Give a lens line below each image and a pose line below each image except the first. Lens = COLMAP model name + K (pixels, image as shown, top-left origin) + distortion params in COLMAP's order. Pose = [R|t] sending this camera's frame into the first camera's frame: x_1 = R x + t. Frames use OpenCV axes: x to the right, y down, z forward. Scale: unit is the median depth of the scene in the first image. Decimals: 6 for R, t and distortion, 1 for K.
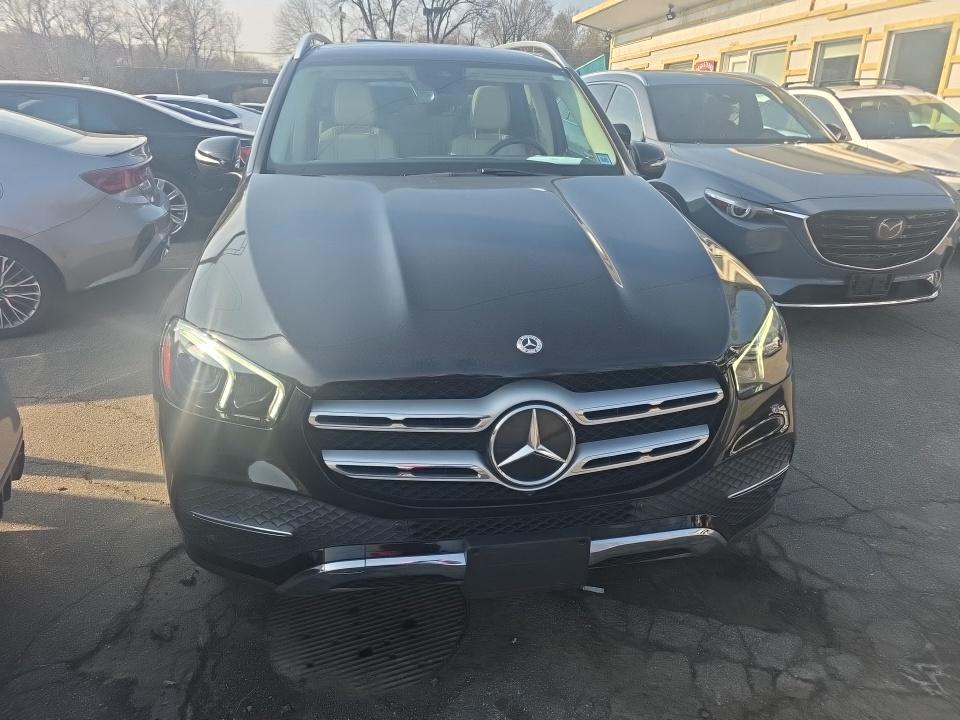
lens RADIAL K [[646.3, 0, 474.1], [0, 646.3, 349.8], [0, 0, 1]] dist [0.051993, -0.041069]
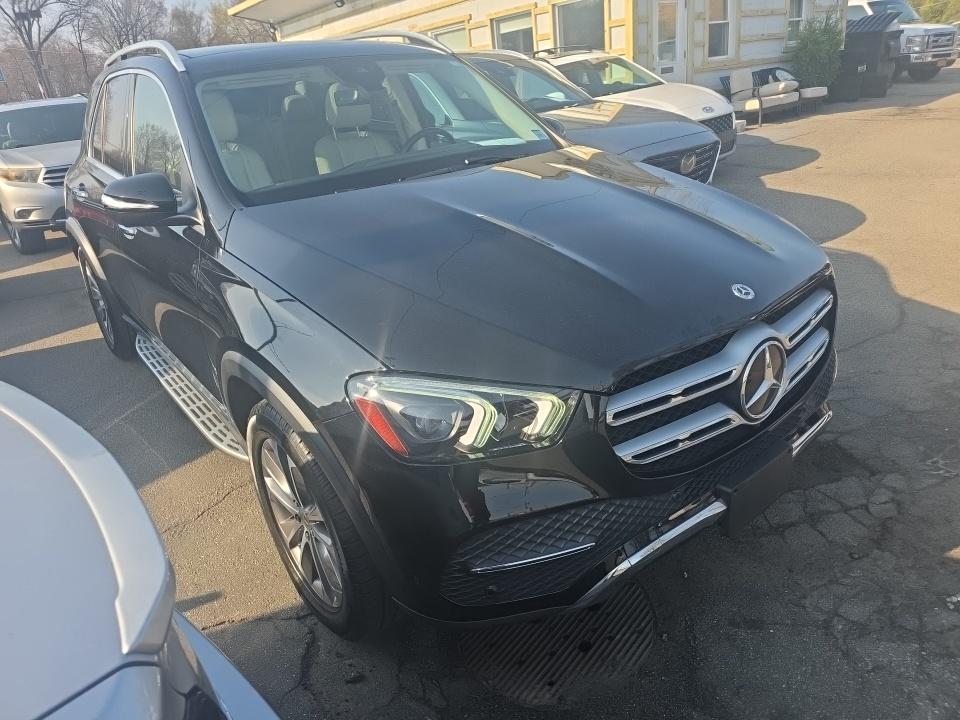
lens RADIAL K [[646.3, 0, 483.8], [0, 646.3, 364.1], [0, 0, 1]] dist [0.051993, -0.041069]
pose [[0.865606, -0.288924, 0.408961, -0.120800], [0.276699, 0.956710, 0.090238, -0.017359], [-0.417329, 0.035048, 0.908079, 0.029524]]
